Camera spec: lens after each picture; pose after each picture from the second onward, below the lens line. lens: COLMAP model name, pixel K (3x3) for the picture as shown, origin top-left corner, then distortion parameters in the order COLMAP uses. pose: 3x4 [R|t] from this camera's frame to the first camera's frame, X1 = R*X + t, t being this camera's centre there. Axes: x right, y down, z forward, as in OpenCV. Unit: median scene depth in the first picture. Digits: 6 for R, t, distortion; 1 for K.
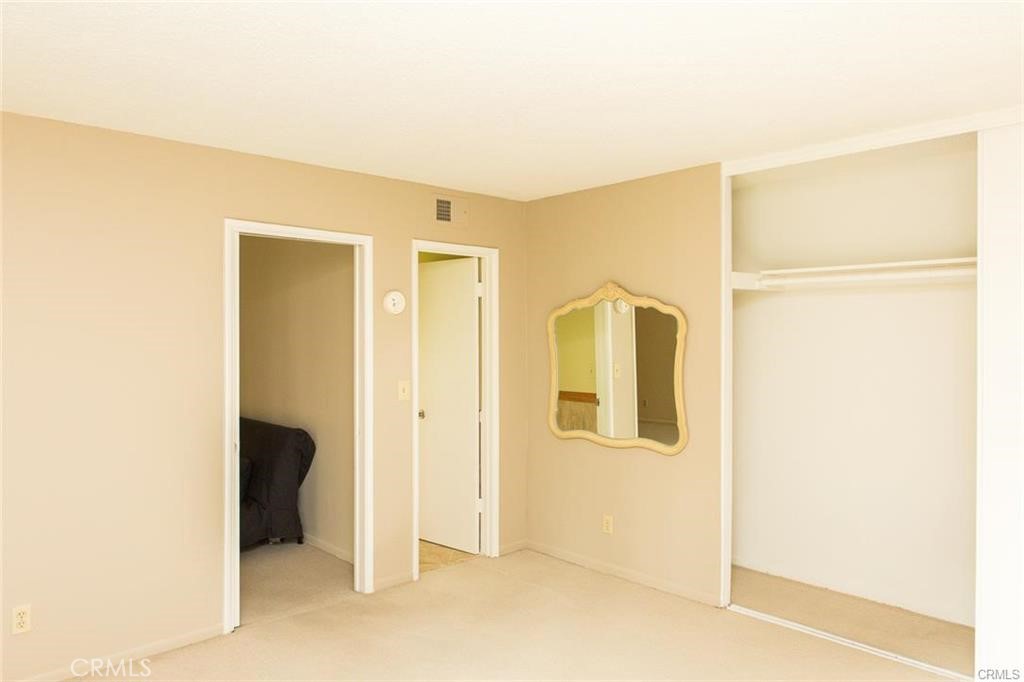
lens RADIAL K [[696.8, 0, 497.1], [0, 696.8, 338.1], [0, 0, 1]] dist [0.008855, -0.004917]
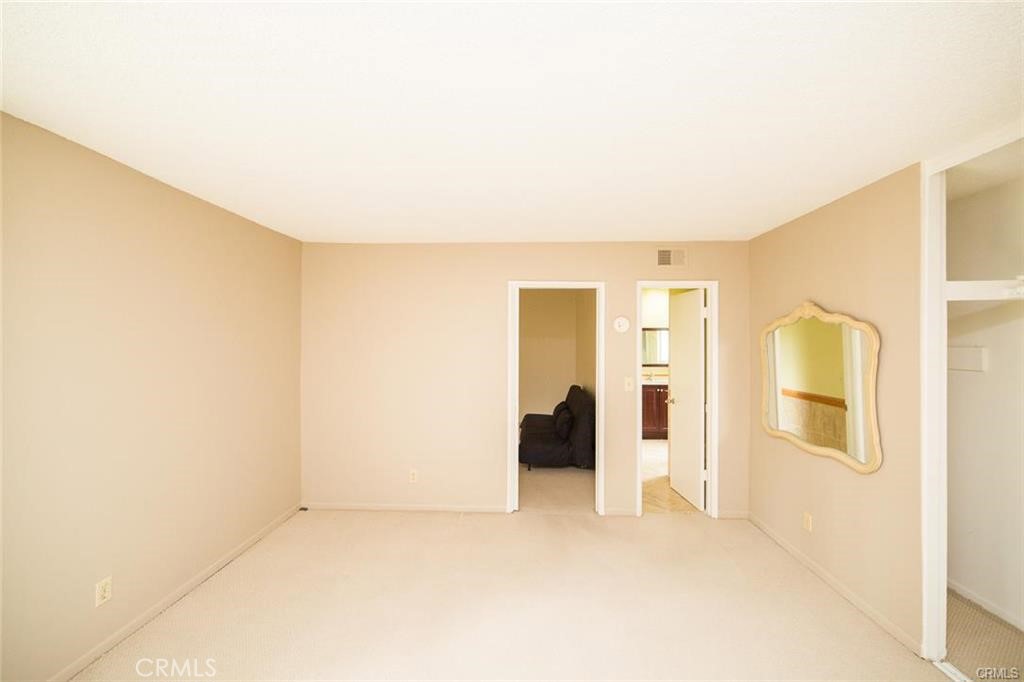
lens RADIAL K [[389.4, 0, 511.5], [0, 389.4, 338.8], [0, 0, 1]] dist [-0.001692, 0.001950]
pose [[0.711470, 0.001786, -0.702714, 0.264681], [-0.007379, 0.999961, -0.004929, -0.014824], [0.702678, 0.008692, 0.711455, 0.241191]]
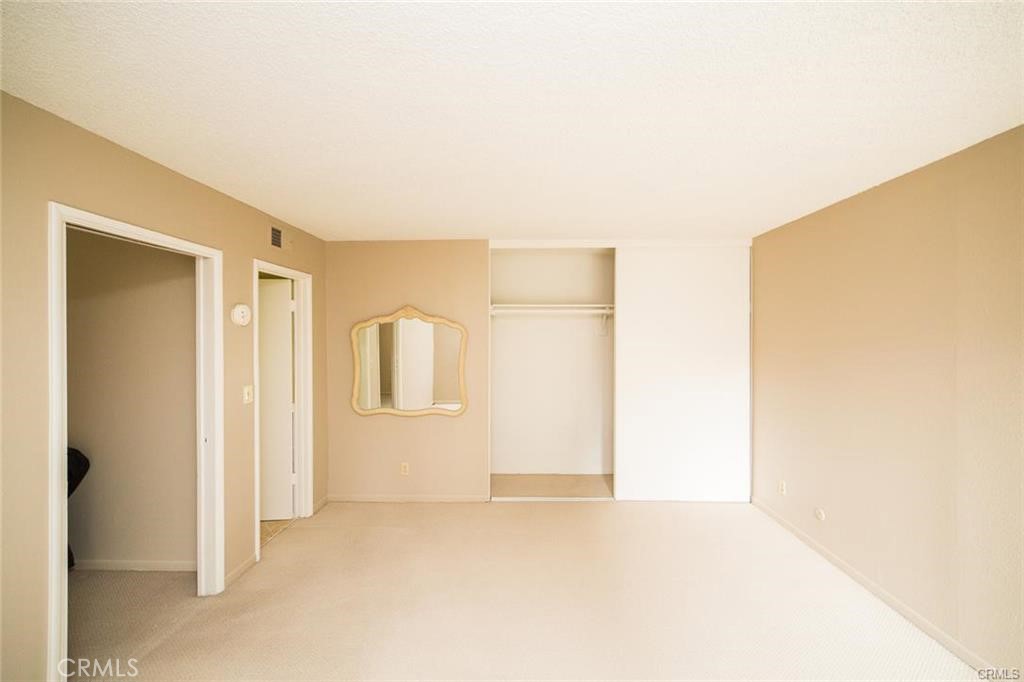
lens RADIAL K [[389.4, 0, 511.8], [0, 389.4, 335.9], [0, 0, 1]] dist [-0.001692, 0.001950]
pose [[0.693425, -0.003890, 0.720518, -0.287964], [0.005634, 0.999984, -0.000023, -0.014985], [-0.720507, 0.004075, 0.693436, 0.267615]]
